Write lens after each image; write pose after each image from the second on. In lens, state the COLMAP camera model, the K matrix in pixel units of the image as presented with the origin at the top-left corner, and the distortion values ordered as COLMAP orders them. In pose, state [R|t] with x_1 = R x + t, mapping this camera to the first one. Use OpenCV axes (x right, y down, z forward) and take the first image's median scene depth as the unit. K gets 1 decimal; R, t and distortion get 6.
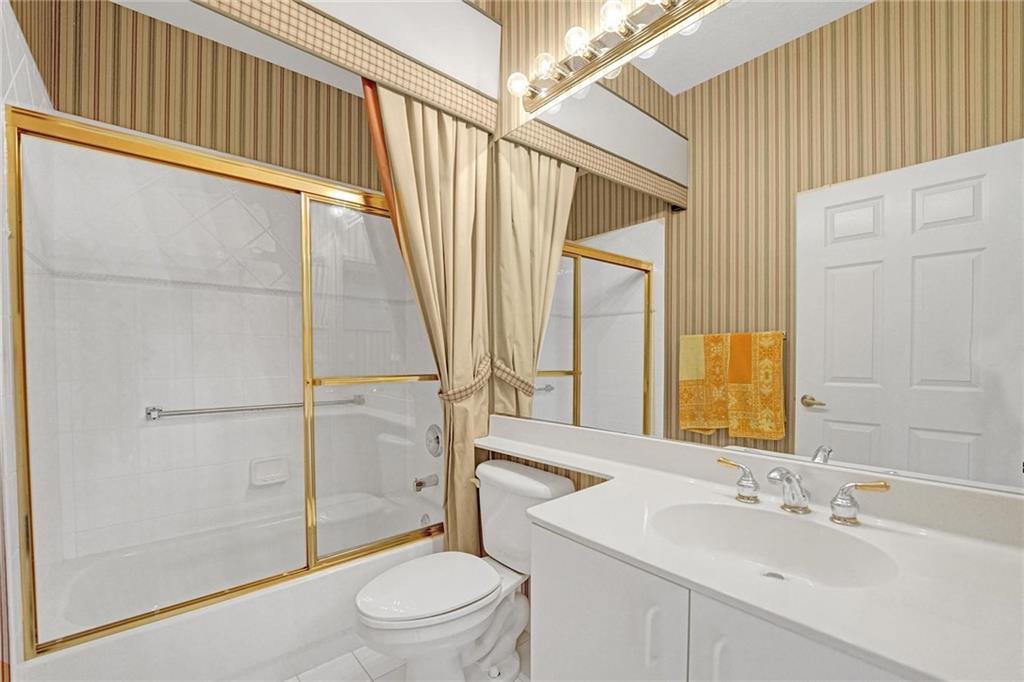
lens RADIAL K [[443.3, 0, 513.9], [0, 443.3, 354.1], [0, 0, 1]] dist [-0.000385, -0.000078]
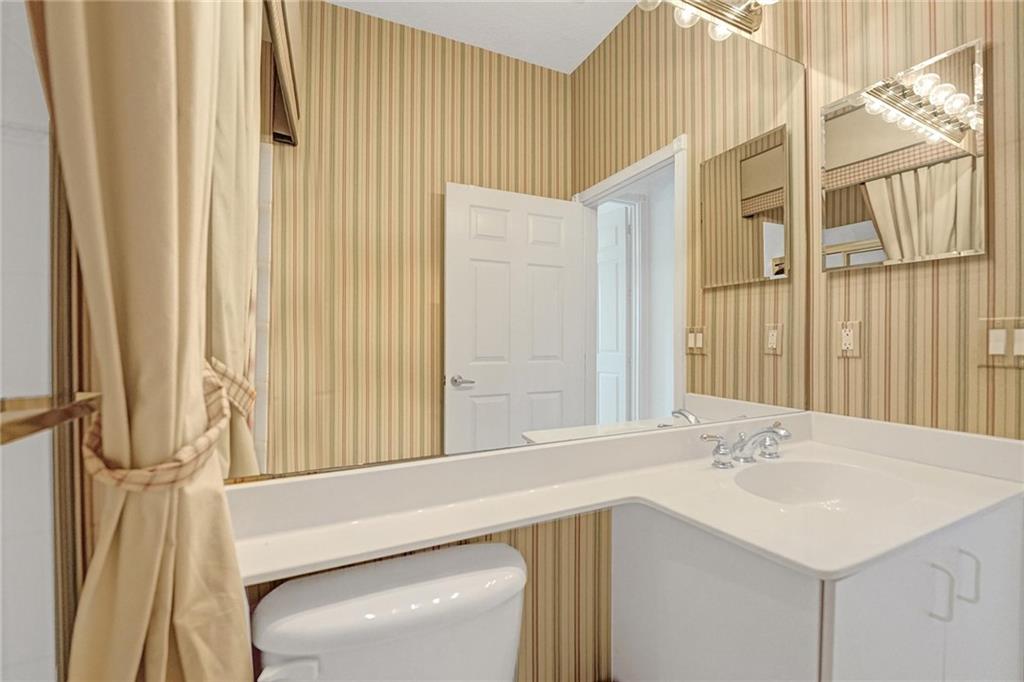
lens RADIAL K [[433.5, 0, 512.0], [0, 433.5, 341.0], [0, 0, 1]] dist [-0.000637, -0.000133]
pose [[0.305282, -0.005462, 0.952246, -0.321762], [-0.010578, 0.999902, 0.009126, -0.000744], [-0.952203, -0.012859, 0.305194, 0.609369]]
